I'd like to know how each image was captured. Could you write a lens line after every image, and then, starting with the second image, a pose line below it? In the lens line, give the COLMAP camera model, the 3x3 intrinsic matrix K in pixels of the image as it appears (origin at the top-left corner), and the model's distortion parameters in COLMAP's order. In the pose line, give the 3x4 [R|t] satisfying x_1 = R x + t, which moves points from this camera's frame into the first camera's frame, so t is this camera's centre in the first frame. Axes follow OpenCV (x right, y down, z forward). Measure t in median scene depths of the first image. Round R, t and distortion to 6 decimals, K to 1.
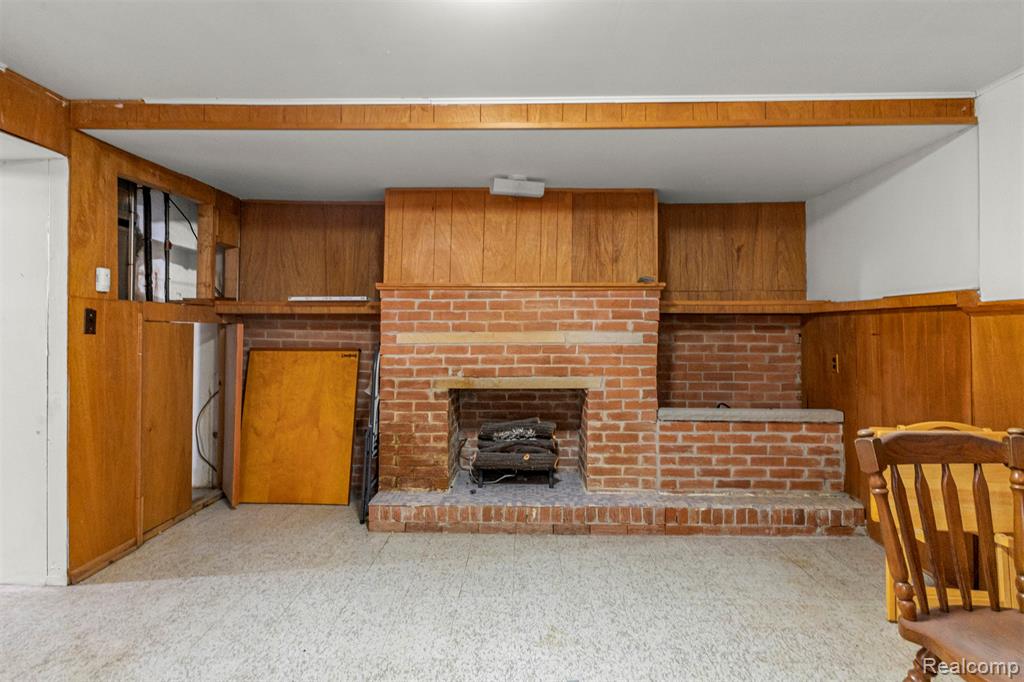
lens RADIAL K [[571.8, 0, 512.3], [0, 571.8, 330.8], [0, 0, 1]] dist [0.002182, 0.001638]
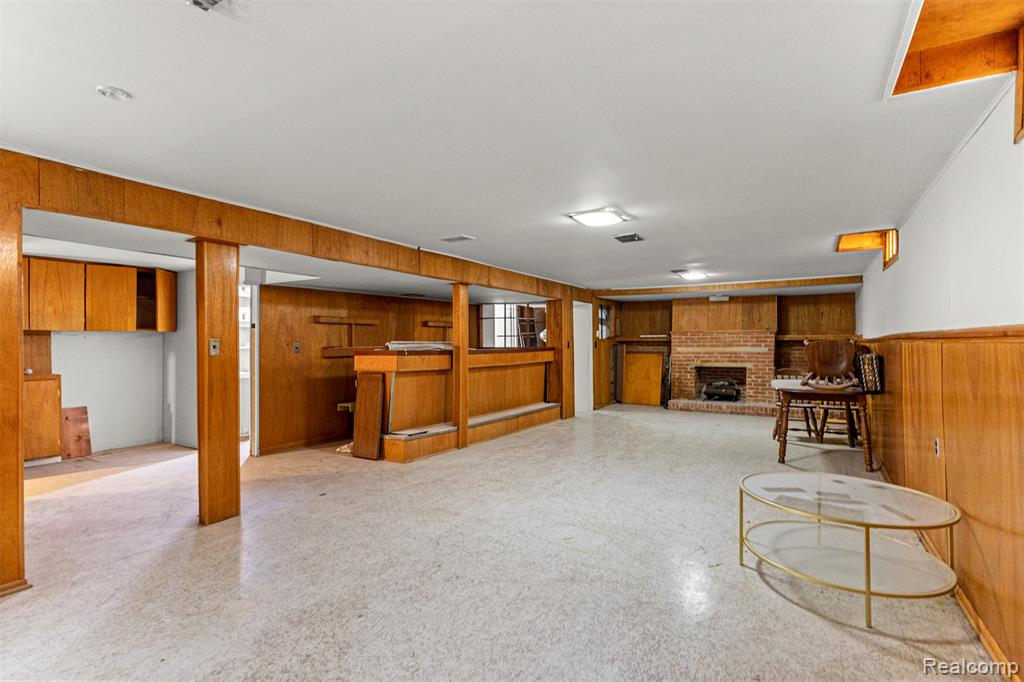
lens RADIAL K [[496.5, 0, 513.2], [0, 496.5, 344.9], [0, 0, 1]] dist [-0.000012, -0.002235]
pose [[0.874365, -0.001494, -0.485267, 0.313878], [0.003260, 0.999991, 0.002794, -0.020331], [0.485259, -0.004025, 0.874361, -1.708174]]
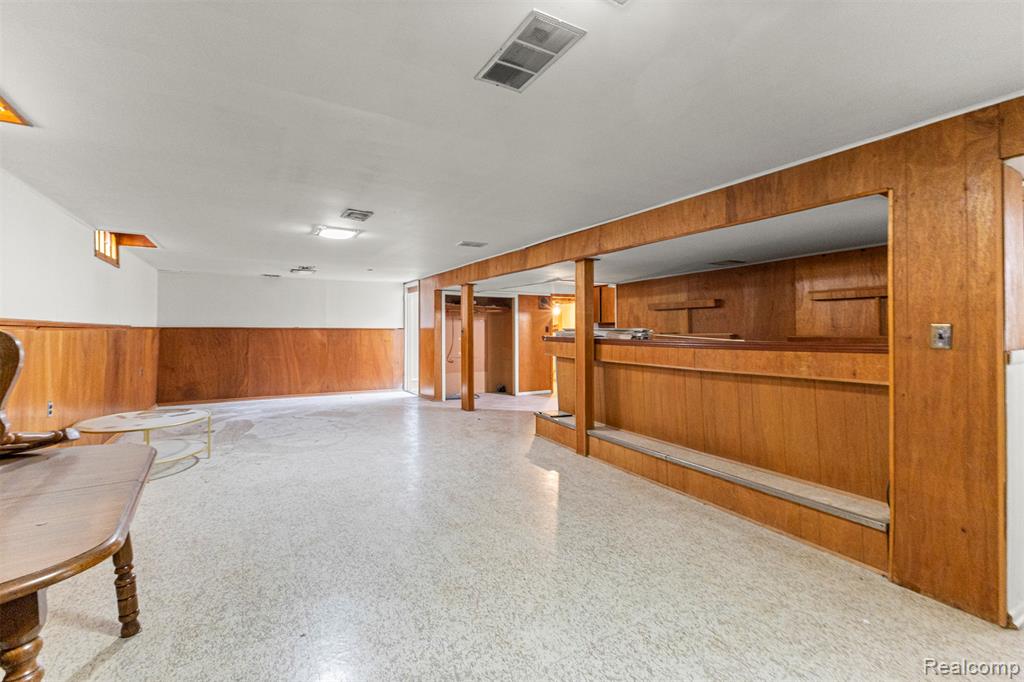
lens RADIAL K [[453.4, 0, 514.7], [0, 453.4, 325.6], [0, 0, 1]] dist [0.007030, 0.000098]
pose [[-0.848433, -0.002256, -0.529298, 0.200035], [0.002345, 0.999965, -0.008021, -0.025337], [0.529298, -0.008047, -0.848398, 0.628689]]
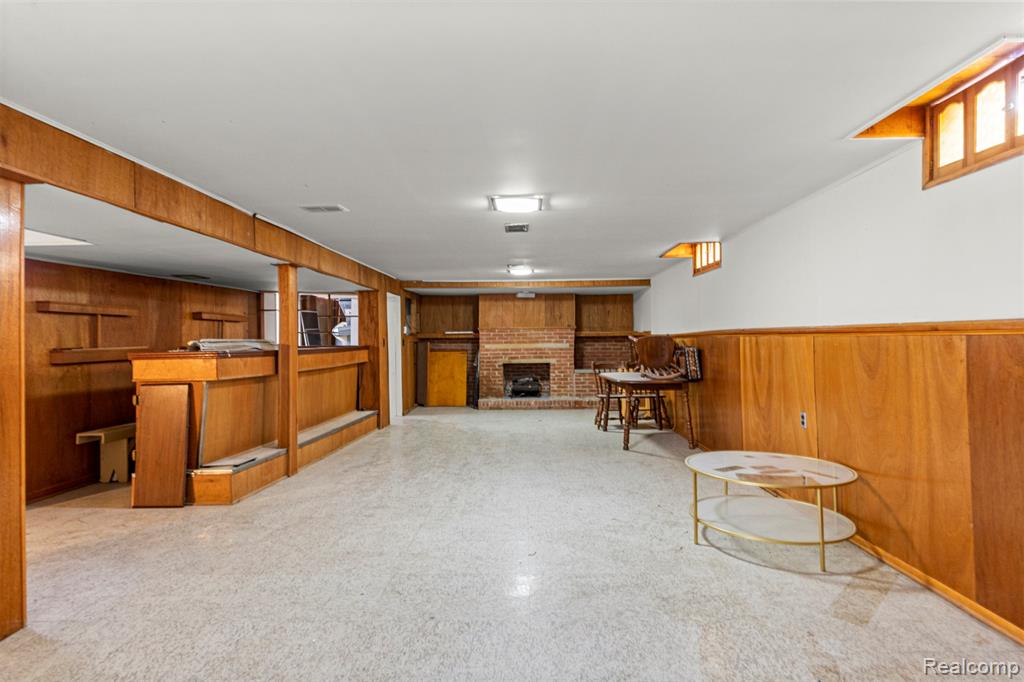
lens RADIAL K [[542.9, 0, 519.1], [0, 542.9, 337.0], [0, 0, 1]] dist [-0.005676, -0.000892]
pose [[0.999898, -0.010873, 0.009215, -0.052348], [0.010915, 0.999930, -0.004530, -0.019656], [-0.009165, 0.004630, 0.999947, -1.765763]]
